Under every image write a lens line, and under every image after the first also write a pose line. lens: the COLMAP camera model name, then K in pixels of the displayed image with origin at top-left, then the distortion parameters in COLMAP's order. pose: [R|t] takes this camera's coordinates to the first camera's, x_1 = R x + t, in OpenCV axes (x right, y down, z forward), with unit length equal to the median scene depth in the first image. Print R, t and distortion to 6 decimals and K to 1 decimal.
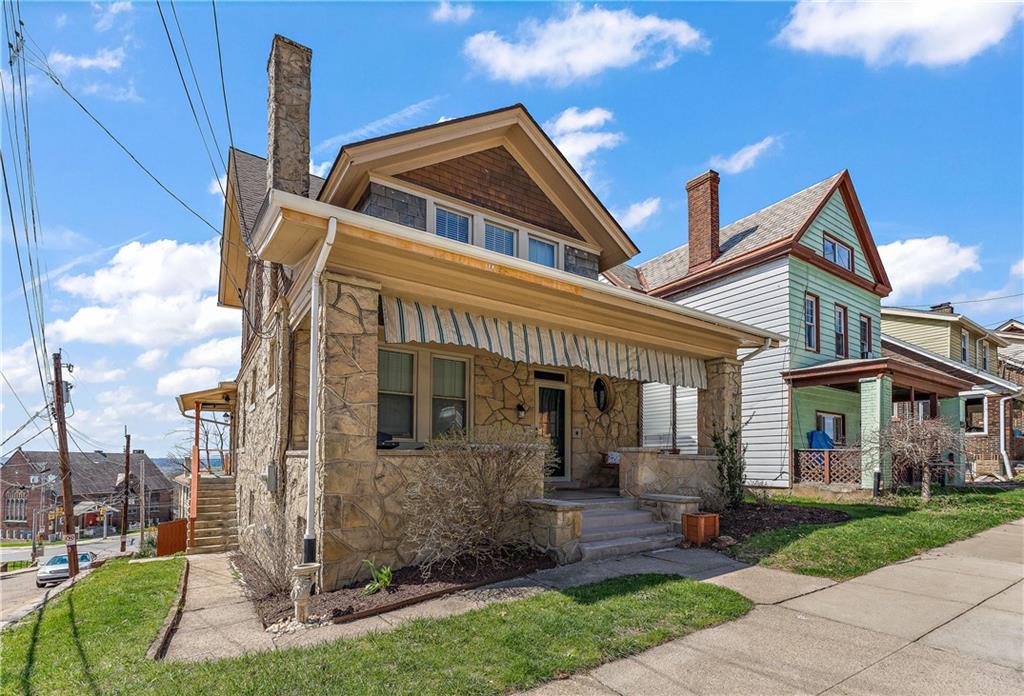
lens RADIAL K [[437.2, 0, 512.4], [0, 437.2, 387.0], [0, 0, 1]] dist [0.001234, -0.000197]
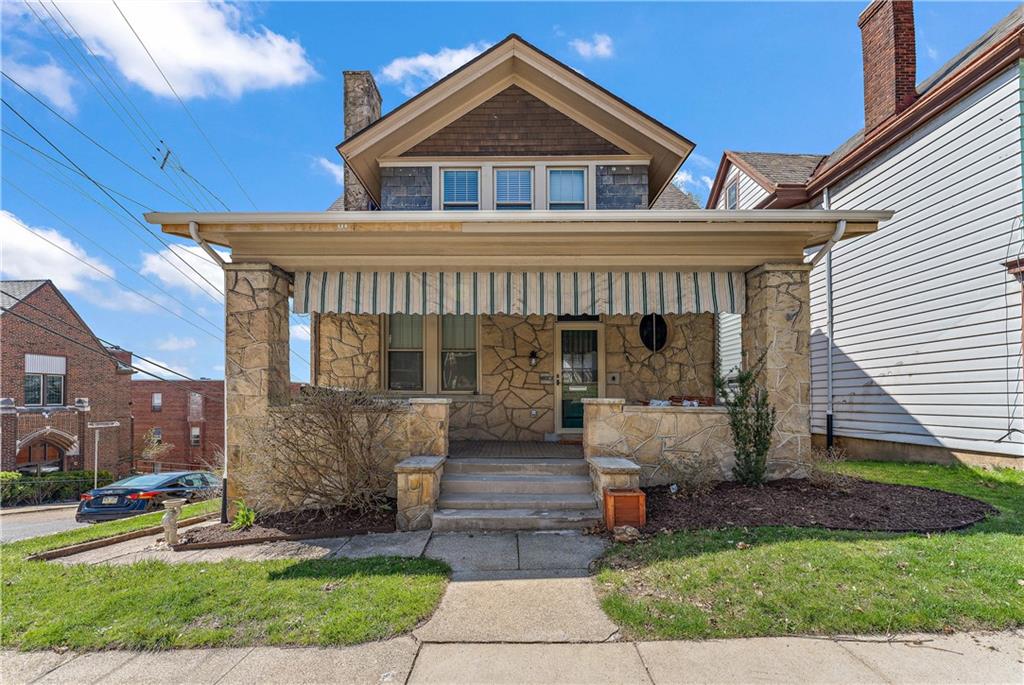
lens RADIAL K [[407.6, 0, 512.0], [0, 407.6, 342.5], [0, 0, 1]] dist [0.001092, 0.000182]
pose [[0.847522, -0.078890, -0.524865, 0.445181], [0.092329, 0.995728, -0.000575, 0.017381], [0.522668, -0.047973, 0.851185, 0.226628]]
